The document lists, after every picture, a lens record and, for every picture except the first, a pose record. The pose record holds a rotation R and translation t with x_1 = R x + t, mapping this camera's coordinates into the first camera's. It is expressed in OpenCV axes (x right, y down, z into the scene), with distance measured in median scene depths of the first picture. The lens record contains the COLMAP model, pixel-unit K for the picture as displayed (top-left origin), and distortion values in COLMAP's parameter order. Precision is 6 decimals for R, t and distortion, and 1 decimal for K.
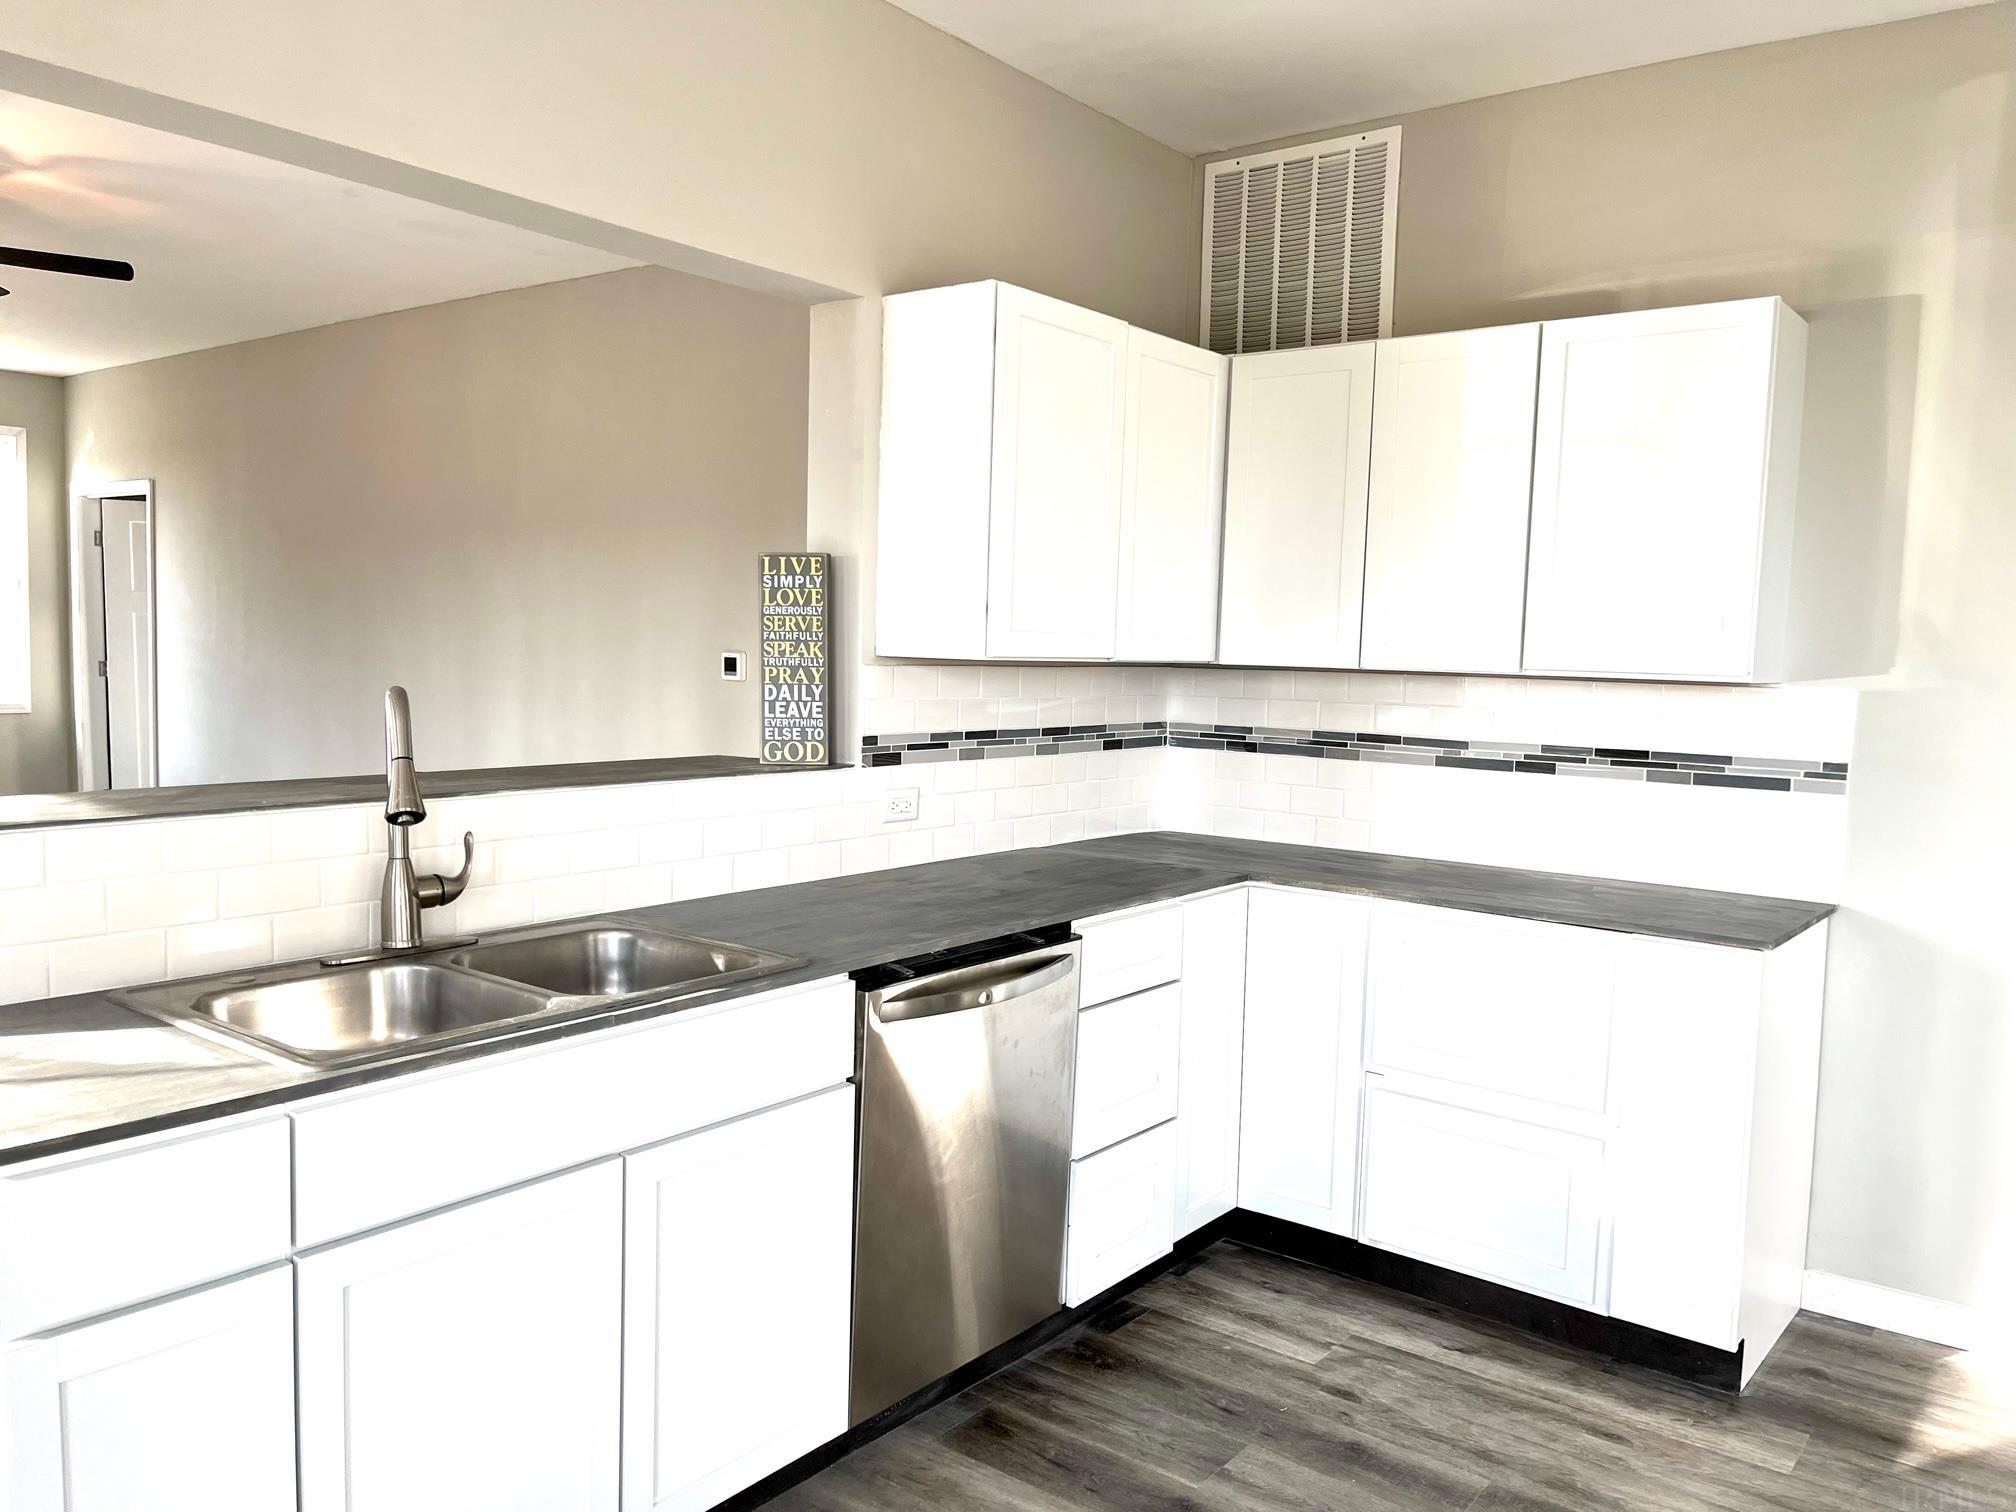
lens RADIAL K [[1522.7, 0, 1003.4], [0, 1522.7, 769.1], [0, 0, 1]] dist [0.064297, -0.084809]
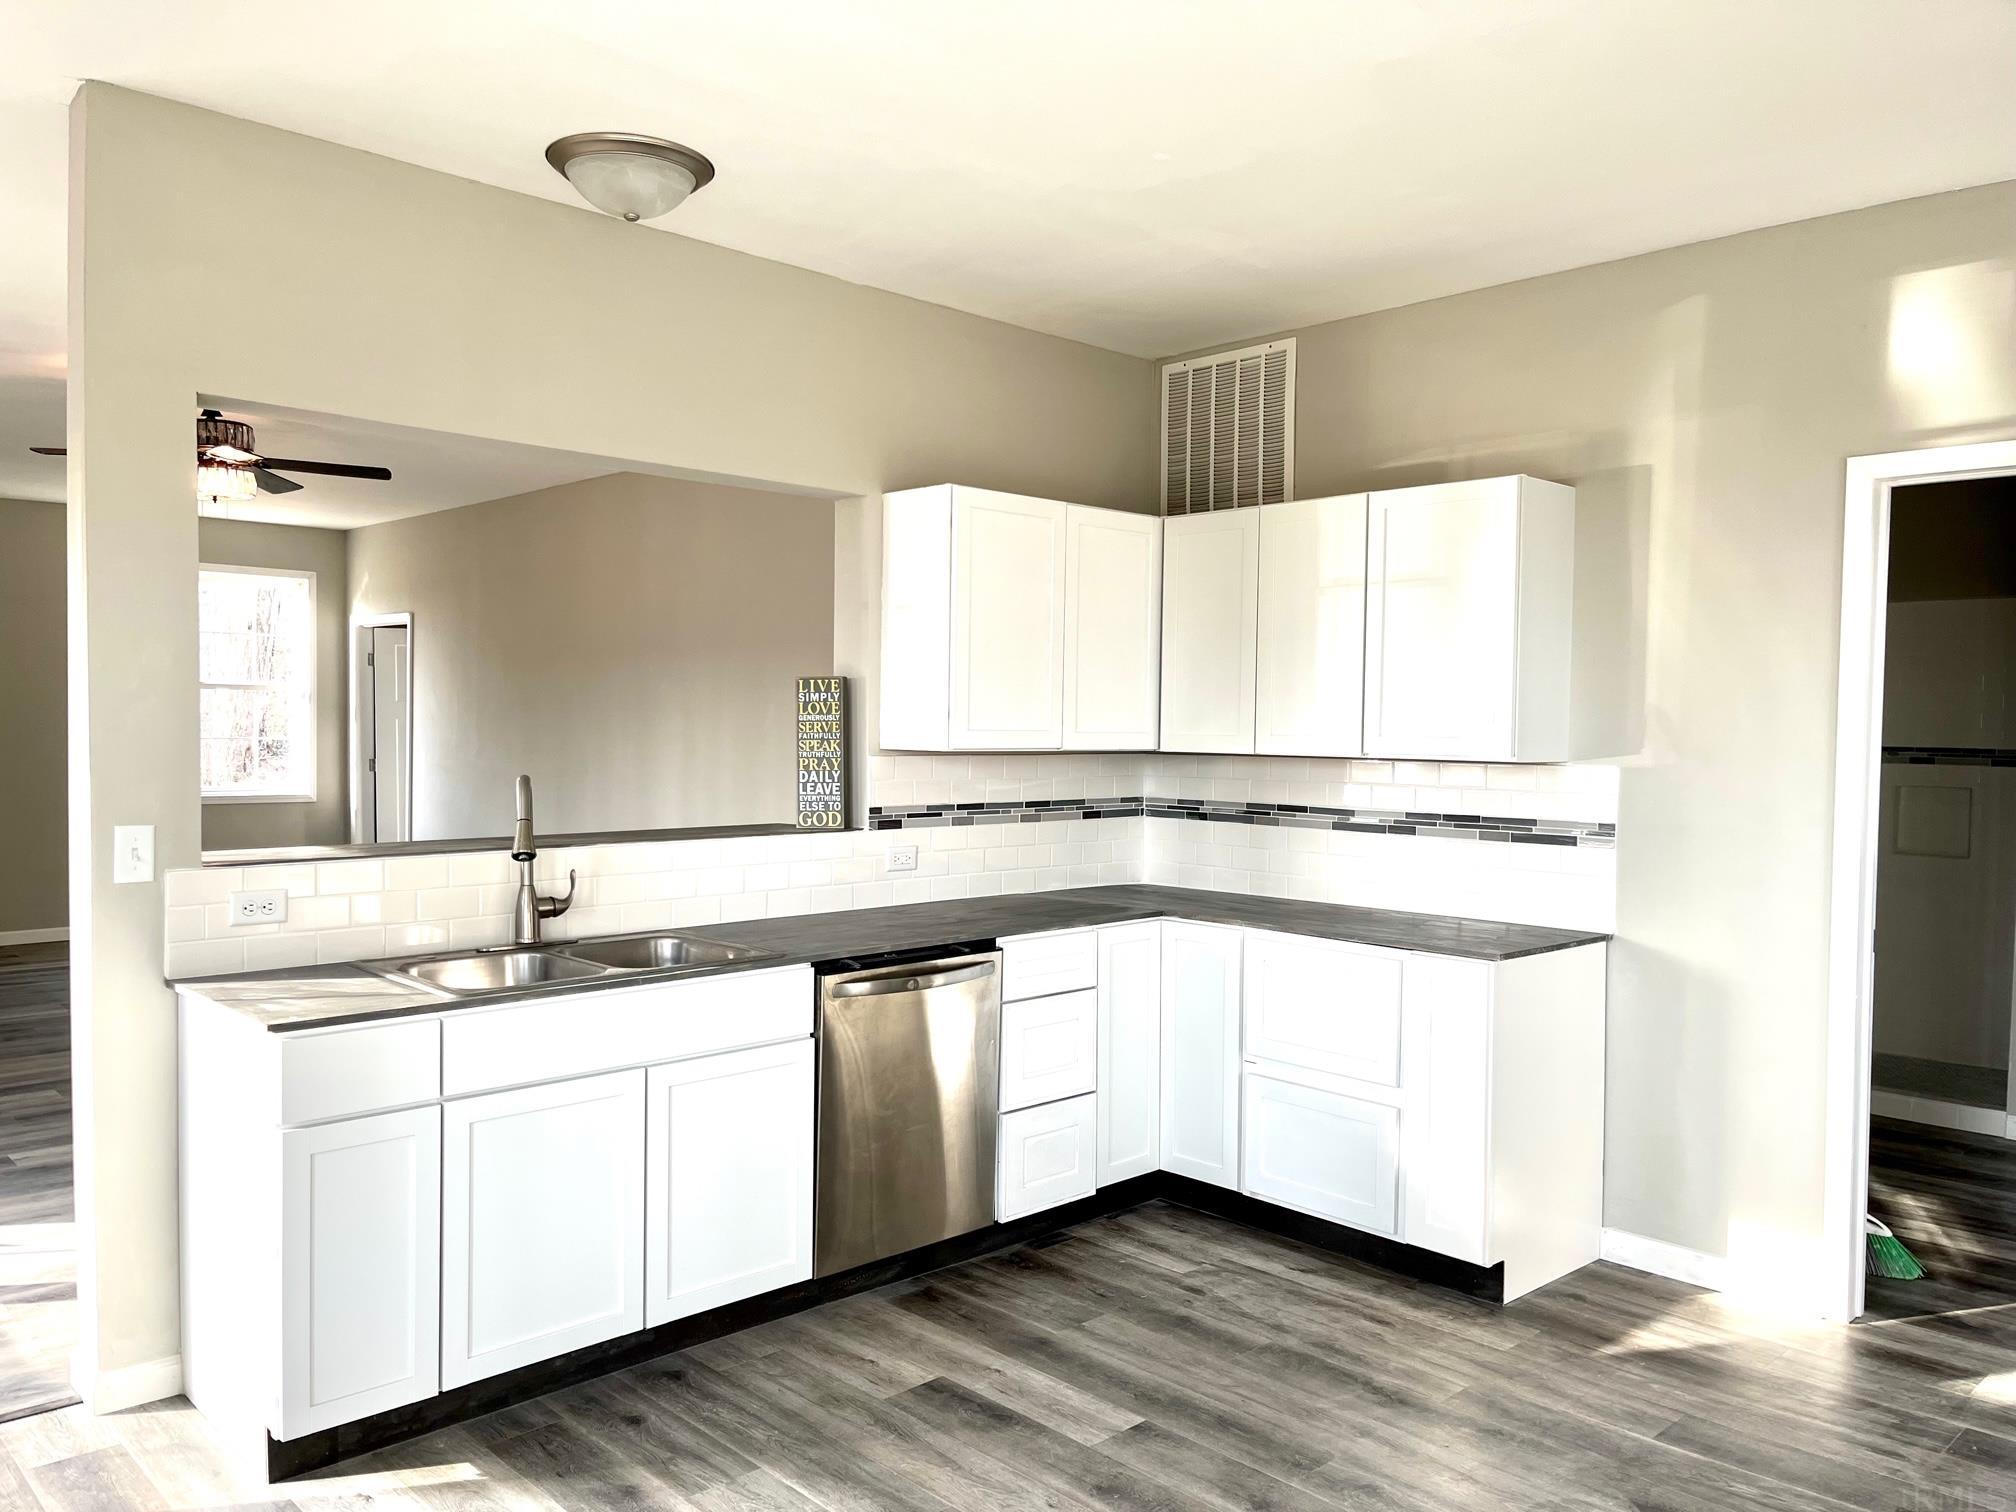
lens RADIAL K [[1522.7, 0, 985.9], [0, 1522.7, 759.9], [0, 0, 1]] dist [0.064297, -0.084809]
pose [[0.988300, -0.012615, -0.151999, 0.222236], [0.003199, 0.998069, -0.062032, 0.020856], [0.152488, 0.060820, 0.986432, -0.343531]]
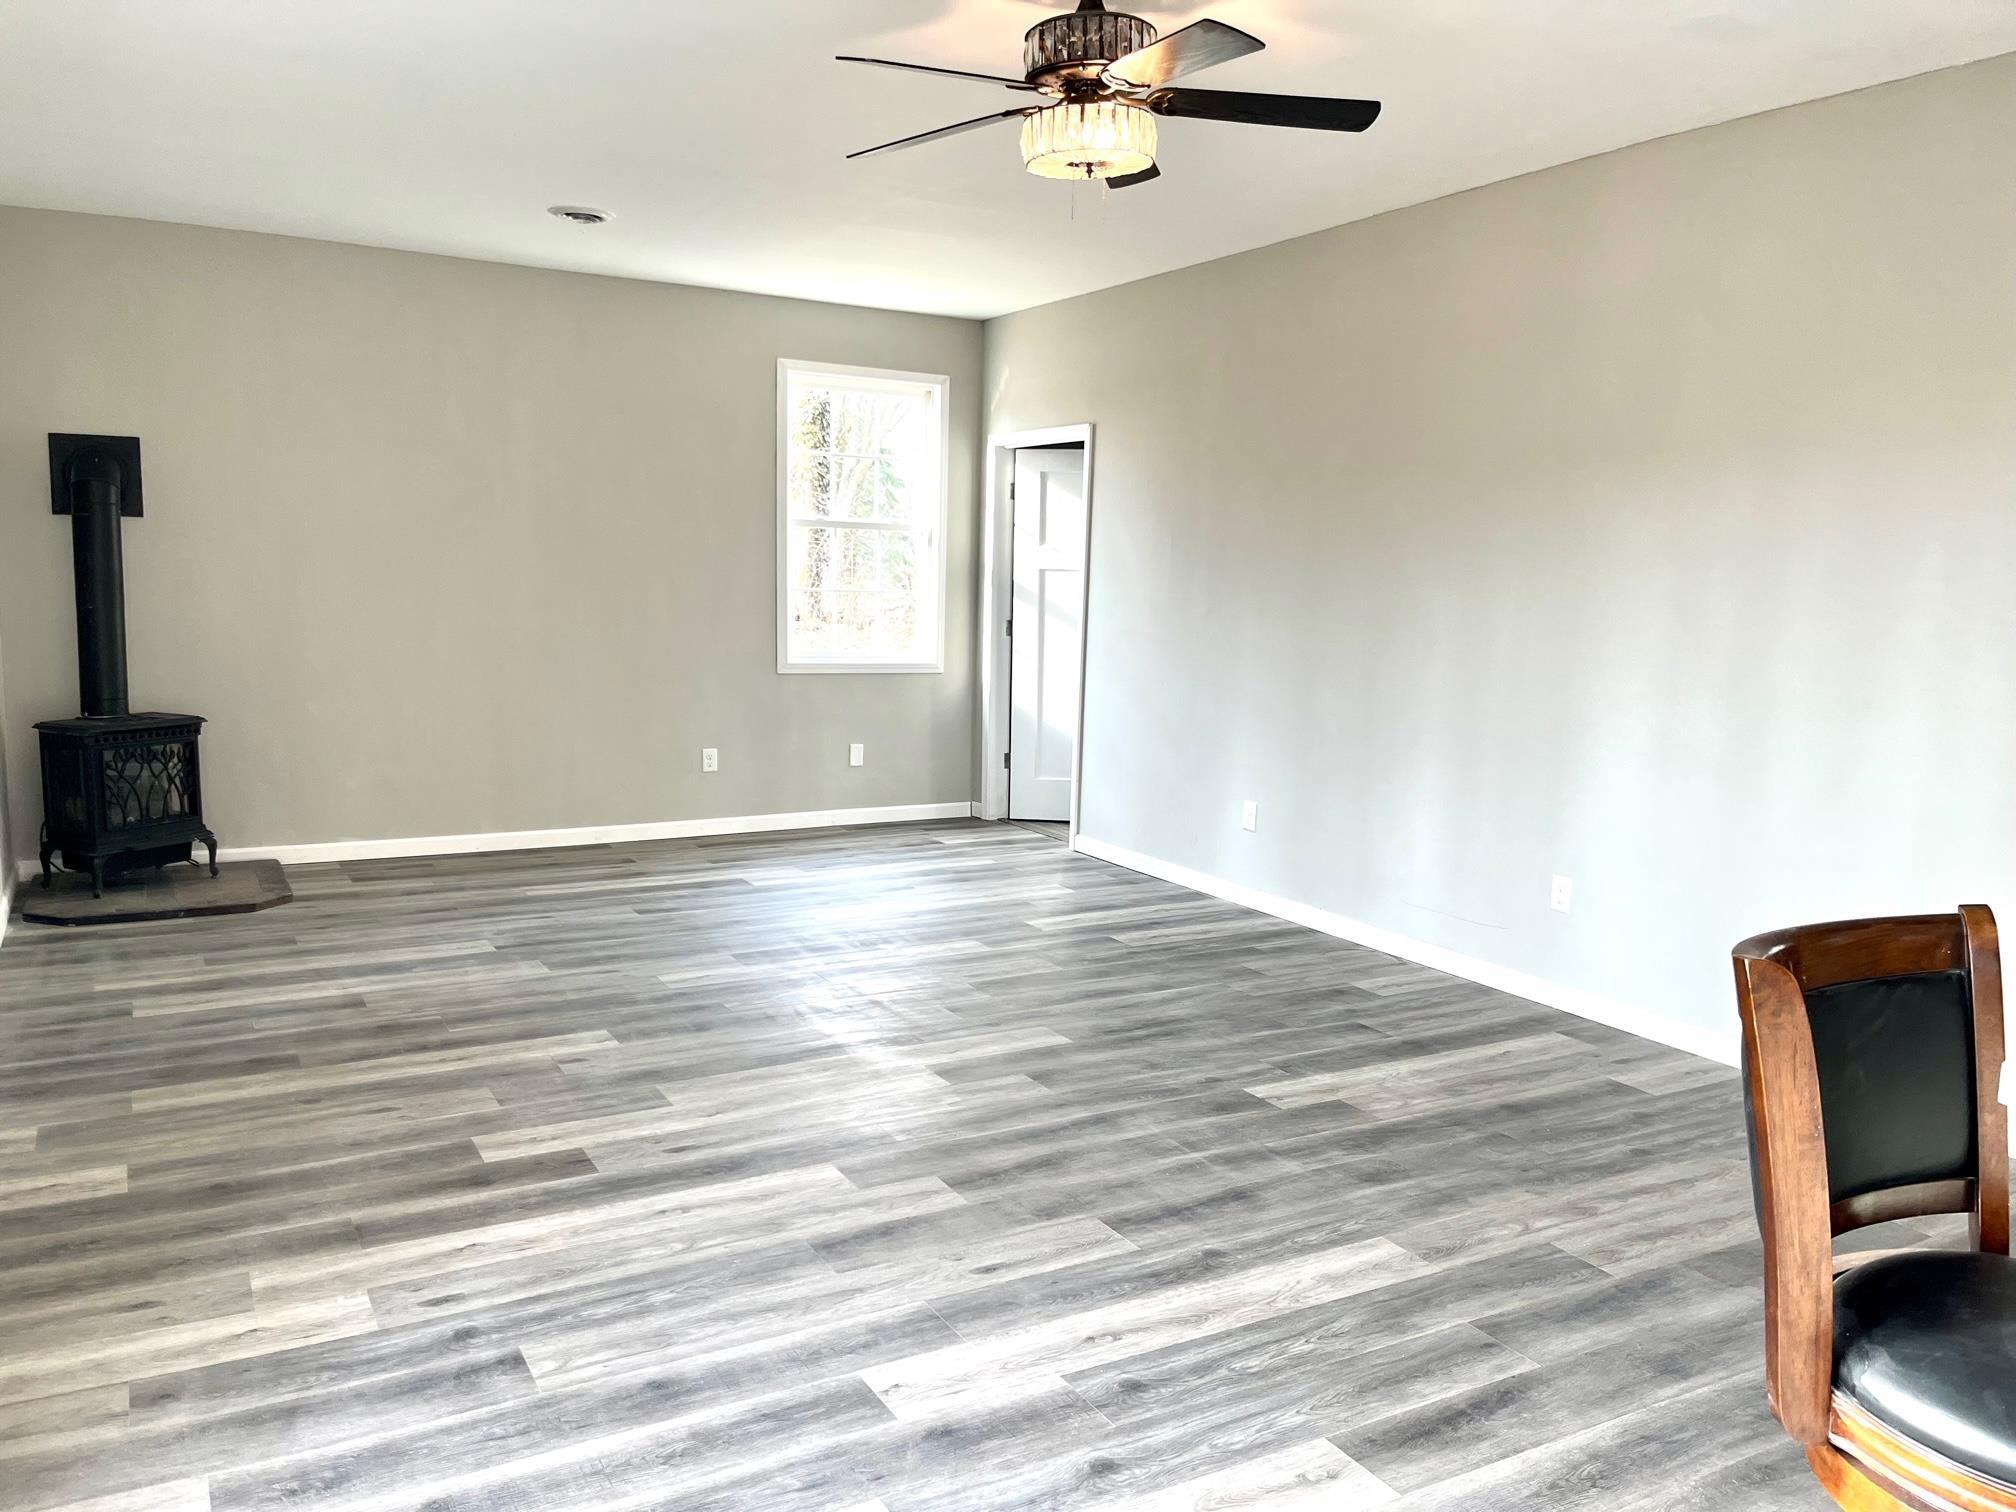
lens RADIAL K [[1522.7, 0, 989.5], [0, 1522.7, 770.3], [0, 0, 1]] dist [0.064297, -0.084809]
pose [[0.921682, 0.045302, -0.385293, -0.625547], [-0.032005, 0.998652, 0.040858, -0.042484], [0.386624, -0.025327, 0.921889, 0.334693]]
